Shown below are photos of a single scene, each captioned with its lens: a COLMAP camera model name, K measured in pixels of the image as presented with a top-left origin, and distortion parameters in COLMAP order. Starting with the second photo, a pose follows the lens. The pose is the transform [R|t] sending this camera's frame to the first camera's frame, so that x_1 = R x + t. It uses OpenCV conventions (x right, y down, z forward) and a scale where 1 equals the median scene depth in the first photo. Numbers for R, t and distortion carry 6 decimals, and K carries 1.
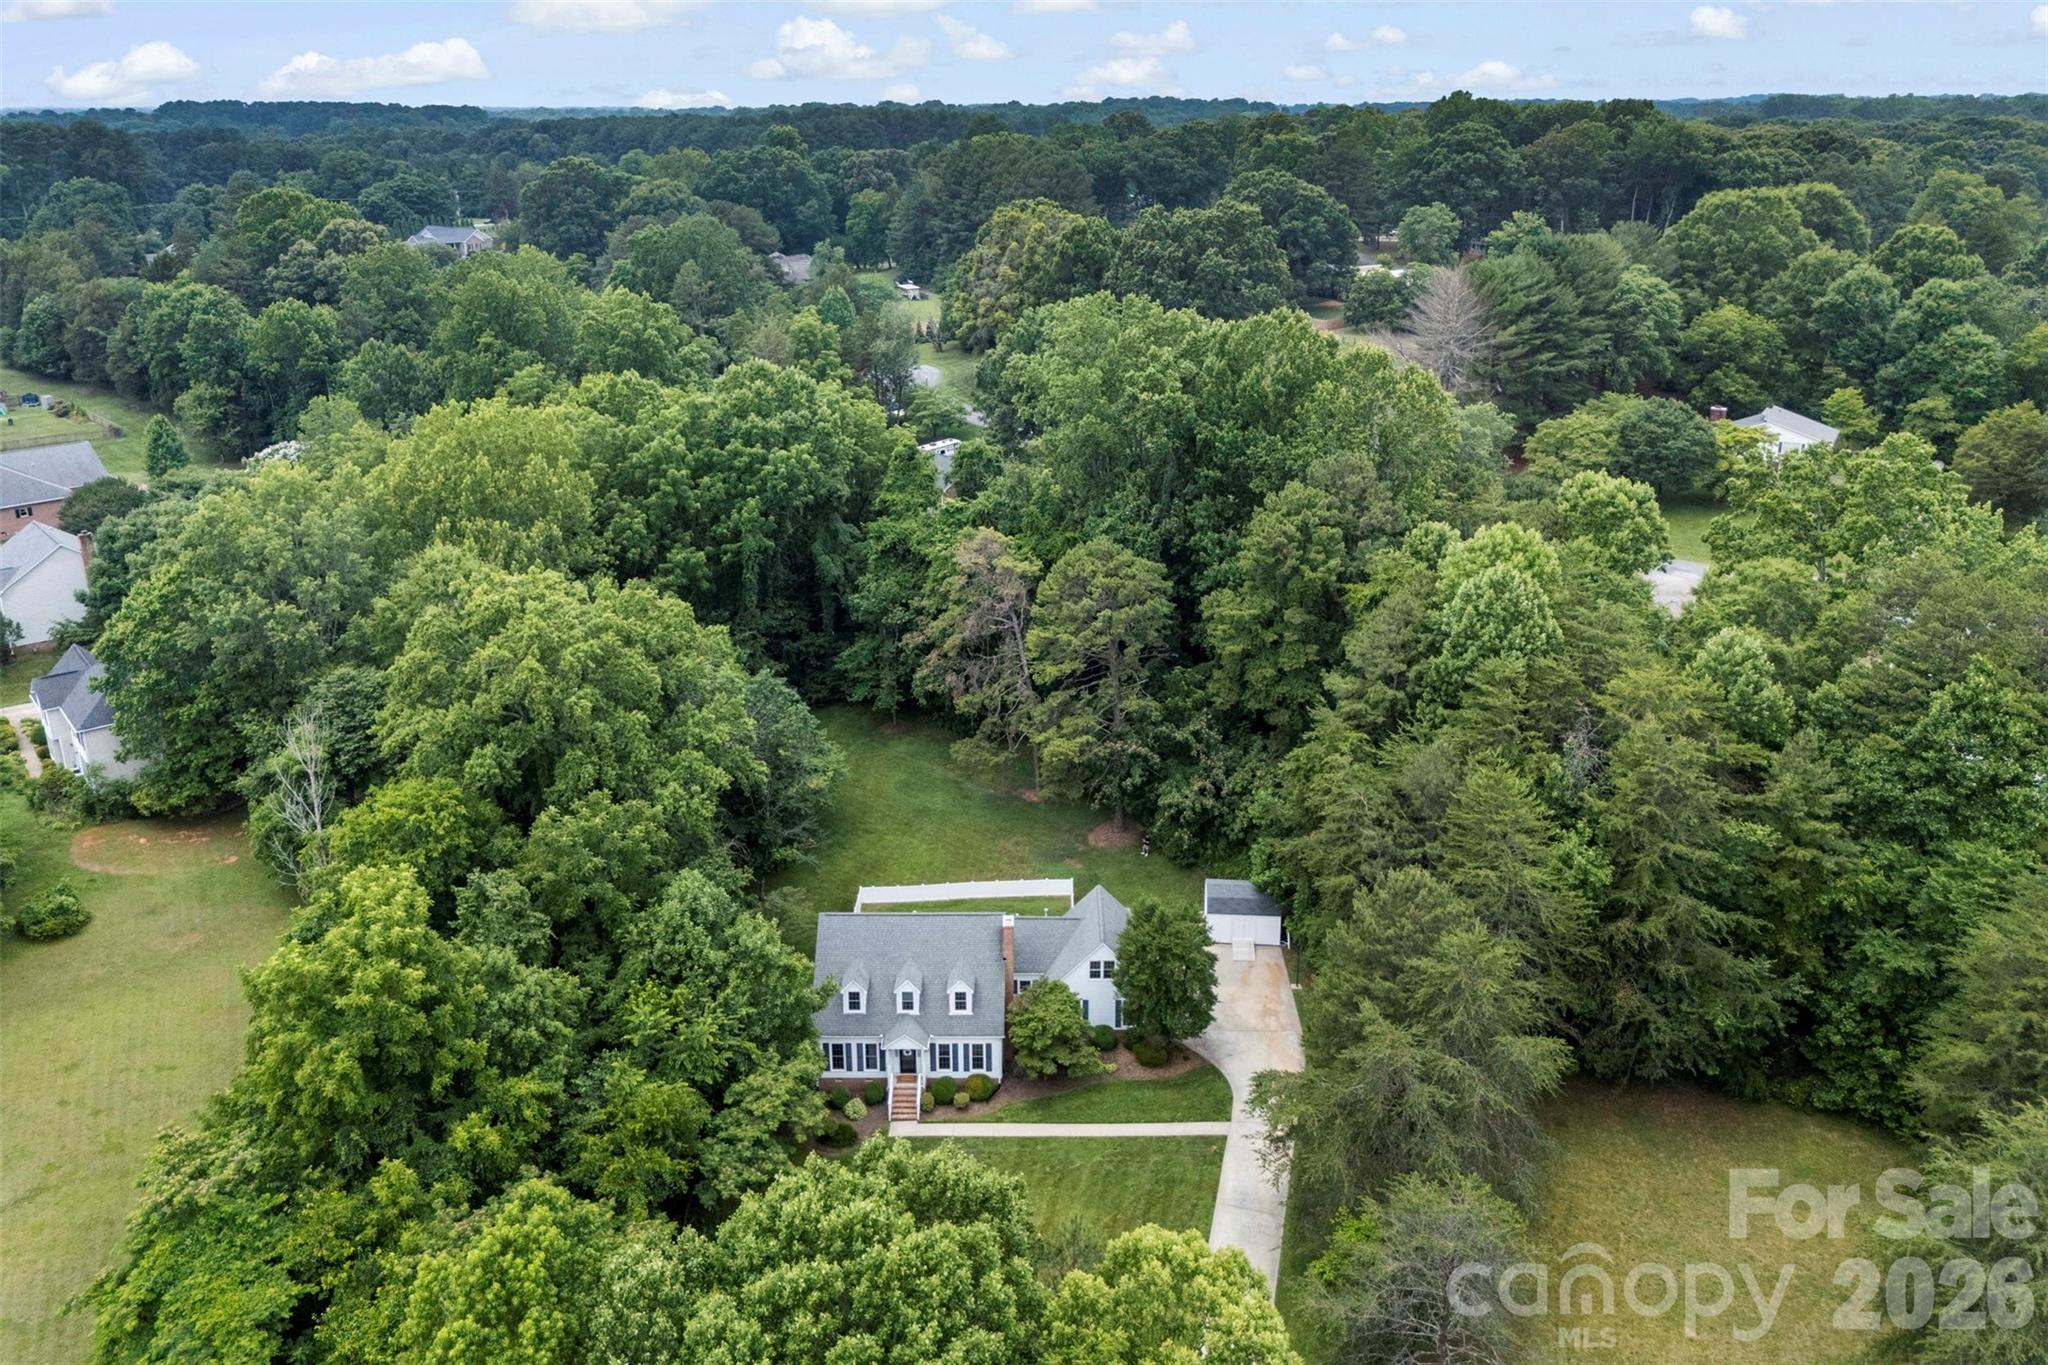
lens RADIAL K [[1486.6, 0, 1003.7], [0, 1486.6, 611.5], [0, 0, 1]] dist [0.036112, -0.004796]
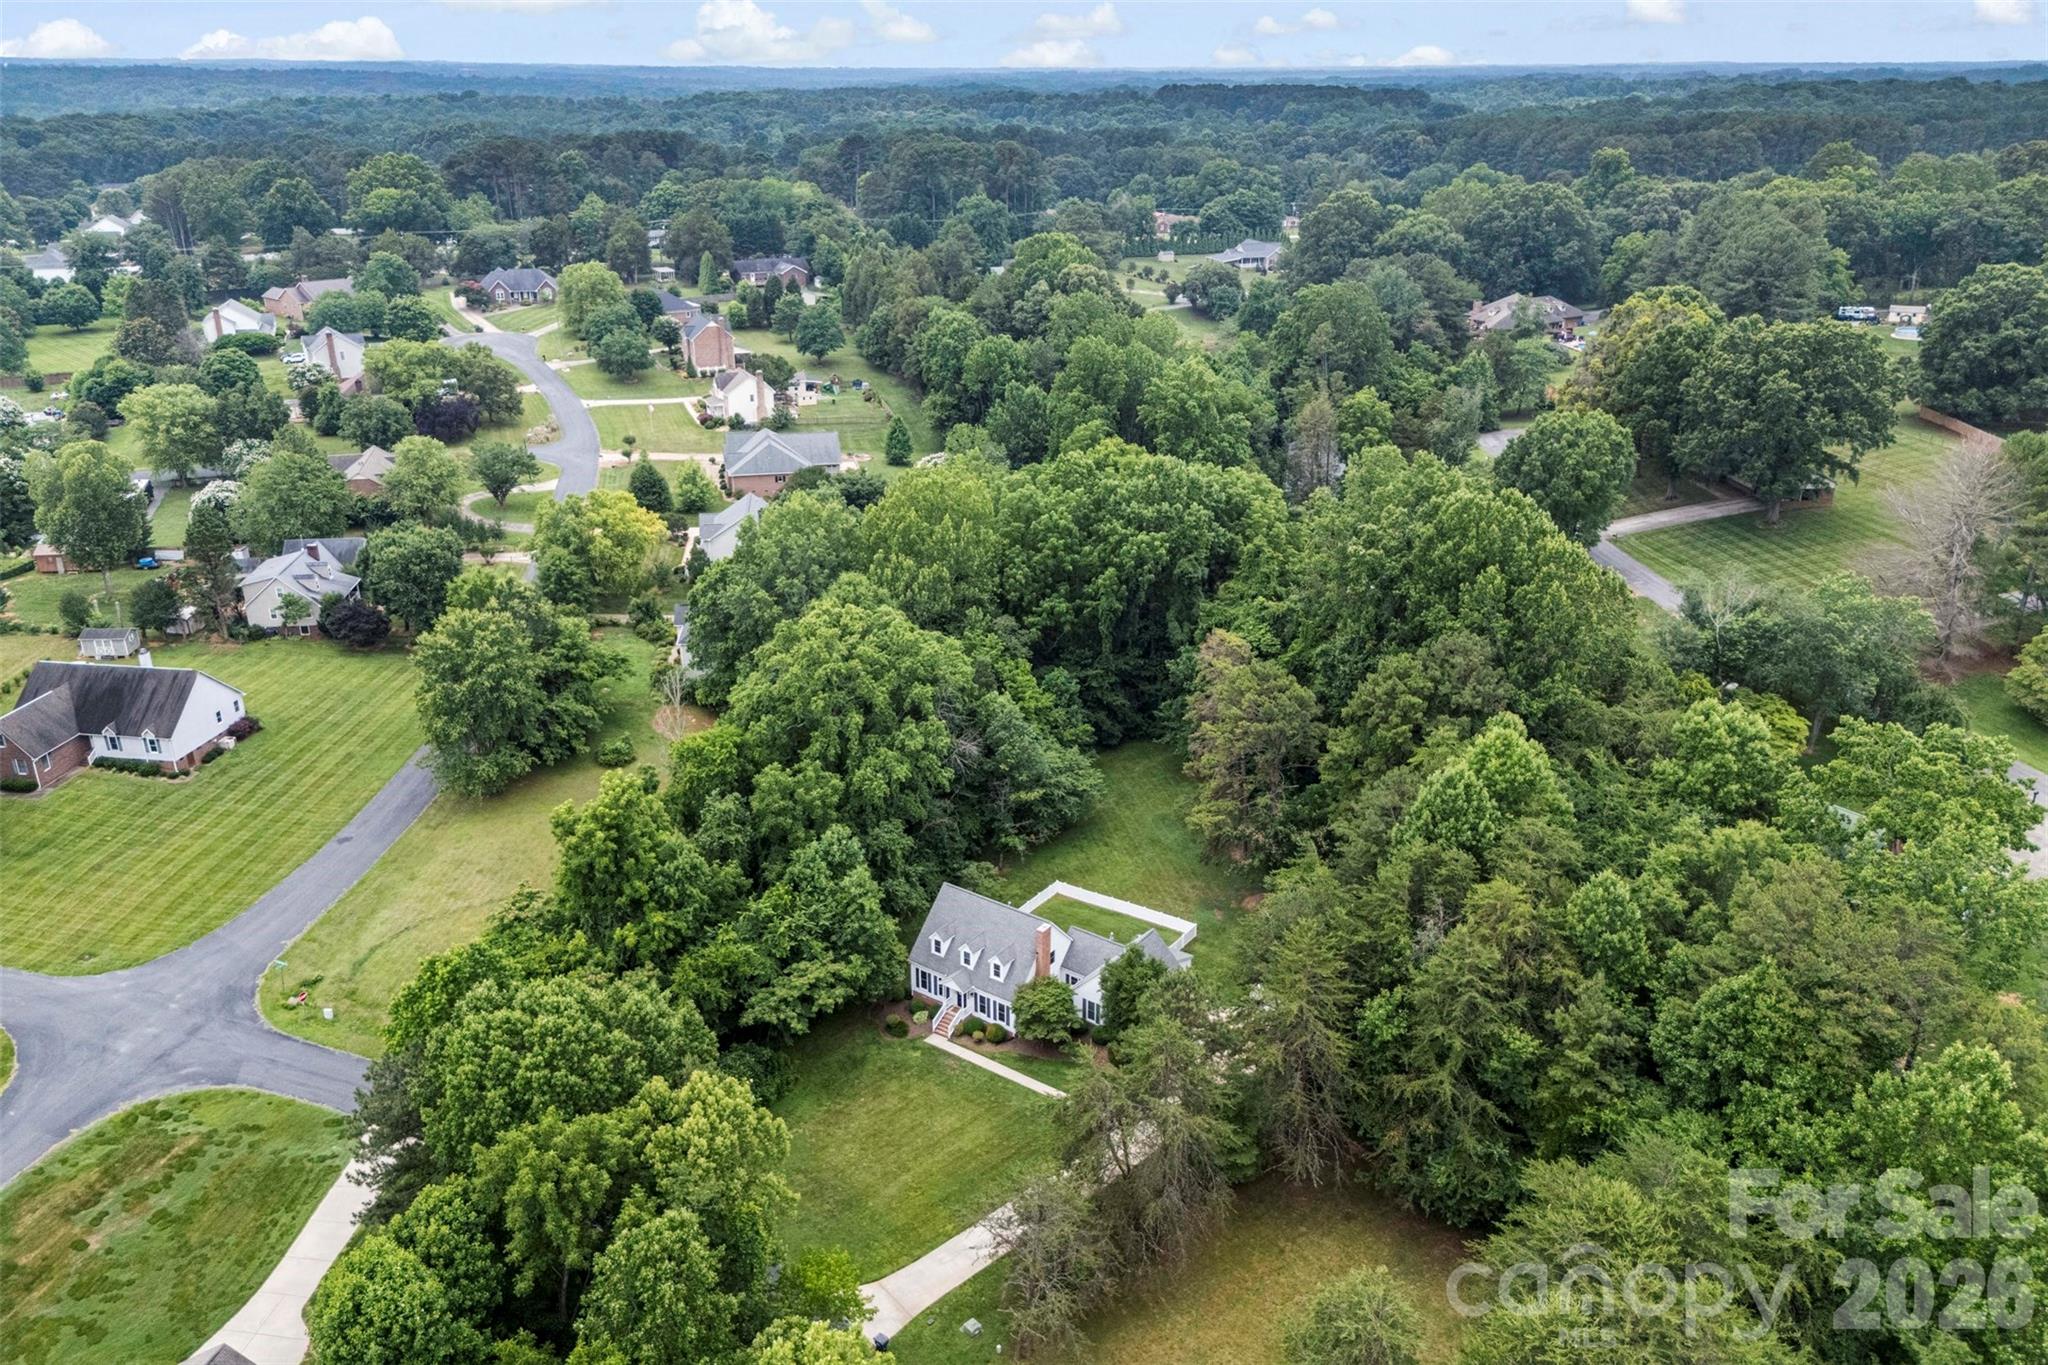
lens RADIAL K [[1486.6, 0, 1034.6], [0, 1486.6, 689.1], [0, 0, 1]] dist [0.036112, -0.004796]
pose [[0.820976, 0.221494, -0.526250, 0.673131], [-0.182014, 0.975129, 0.126473, -0.178758], [0.541174, -0.008047, 0.840872, -0.154091]]
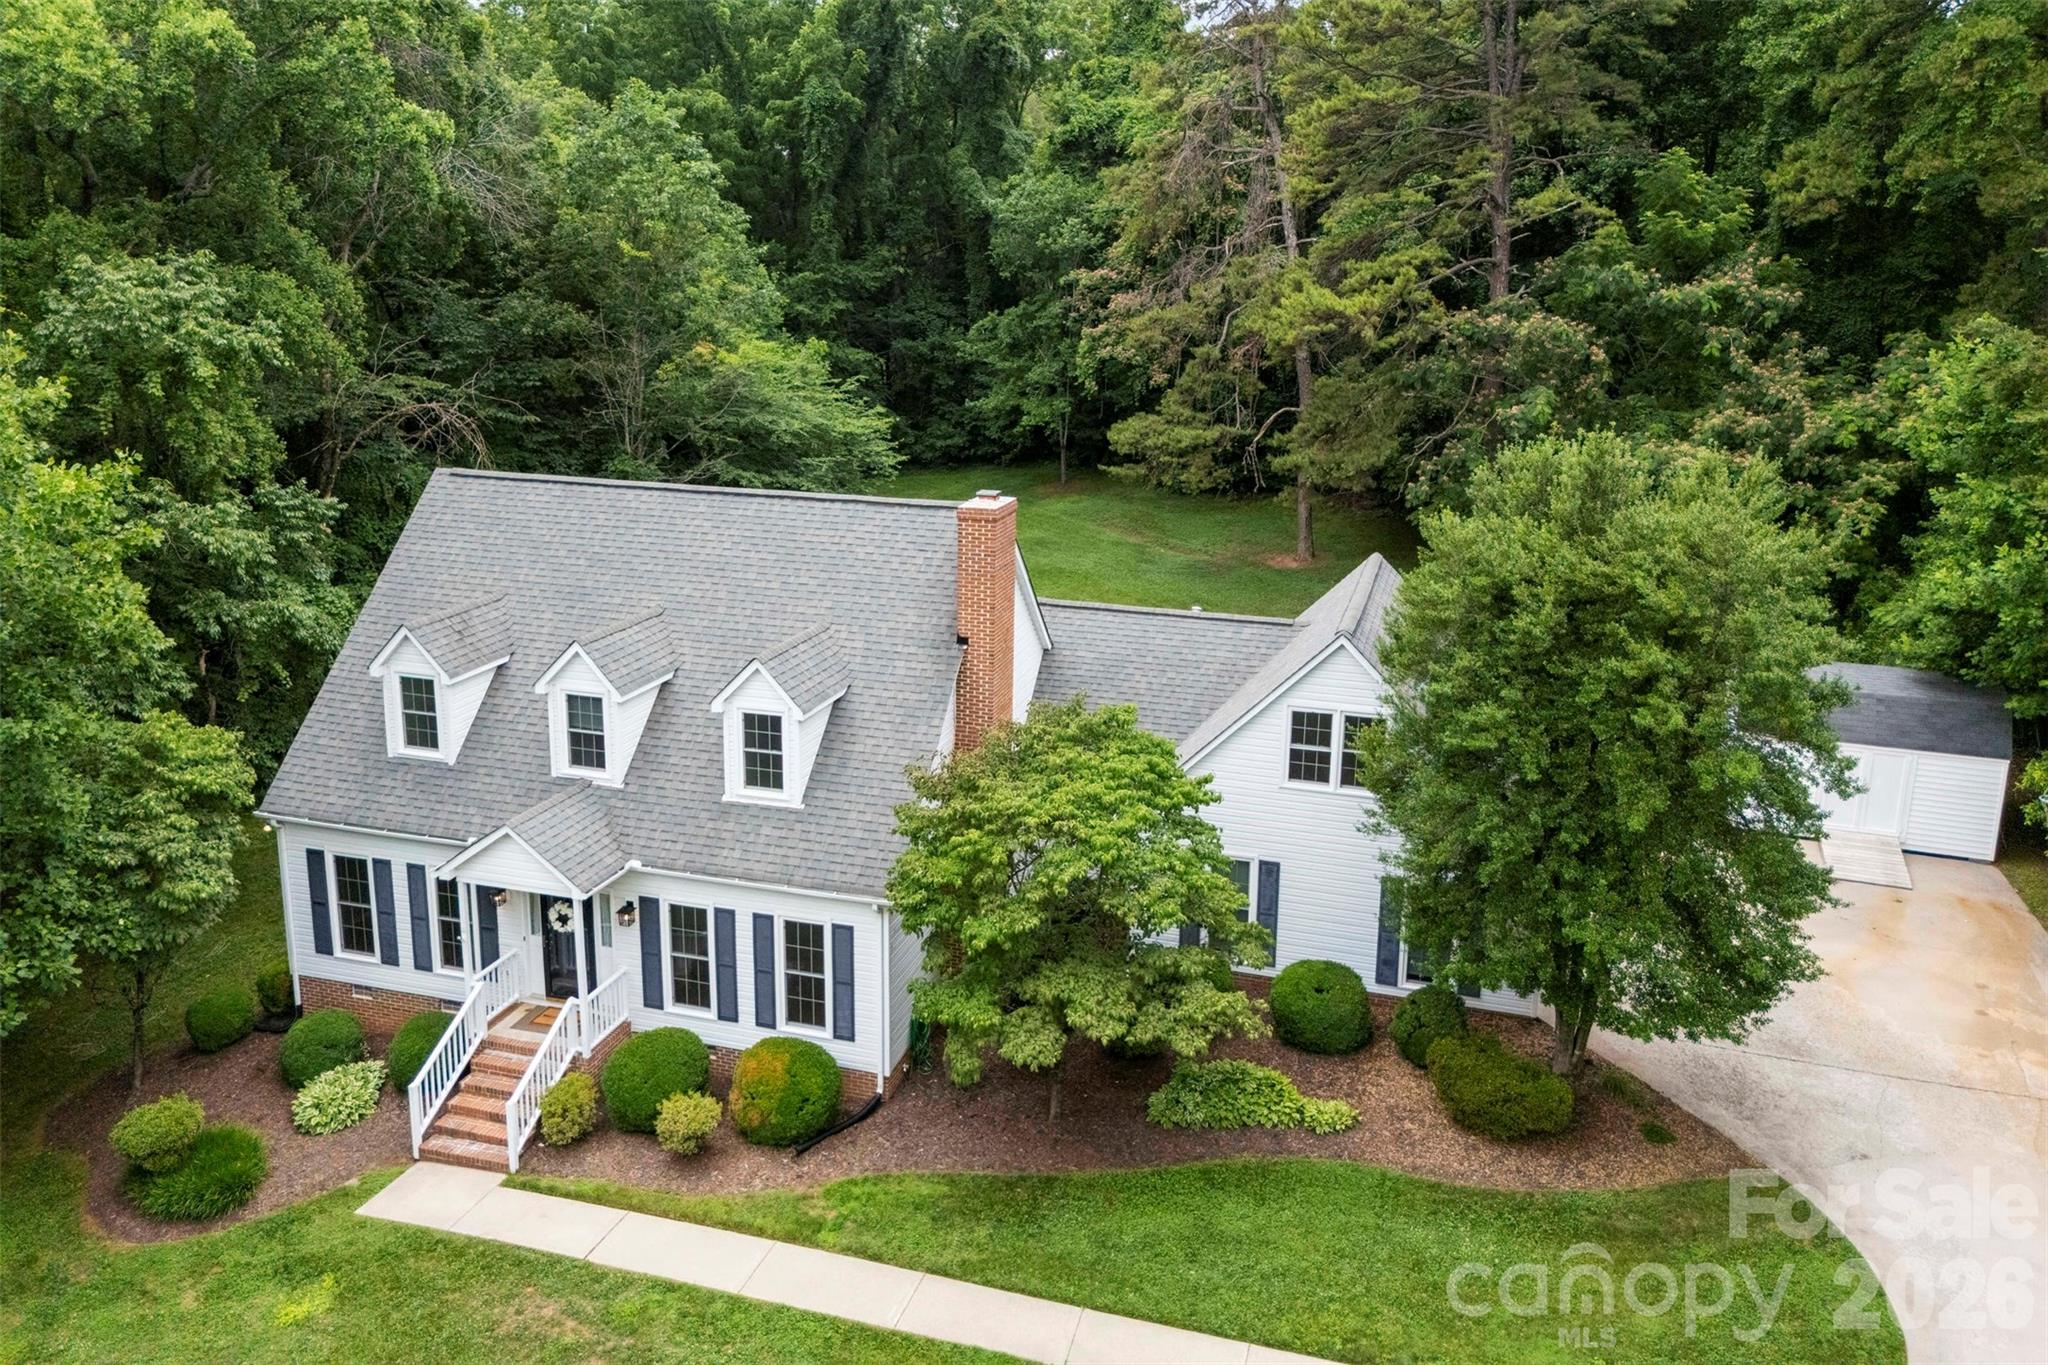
lens RADIAL K [[1486.6, 0, 1012.2], [0, 1486.6, 609.3], [0, 0, 1]] dist [0.036112, -0.004796]
pose [[0.959925, 0.078222, -0.269119, 0.082897], [-0.104470, 0.990922, -0.084612, 0.252356], [0.260057, 0.109336, 0.959383, 0.748698]]
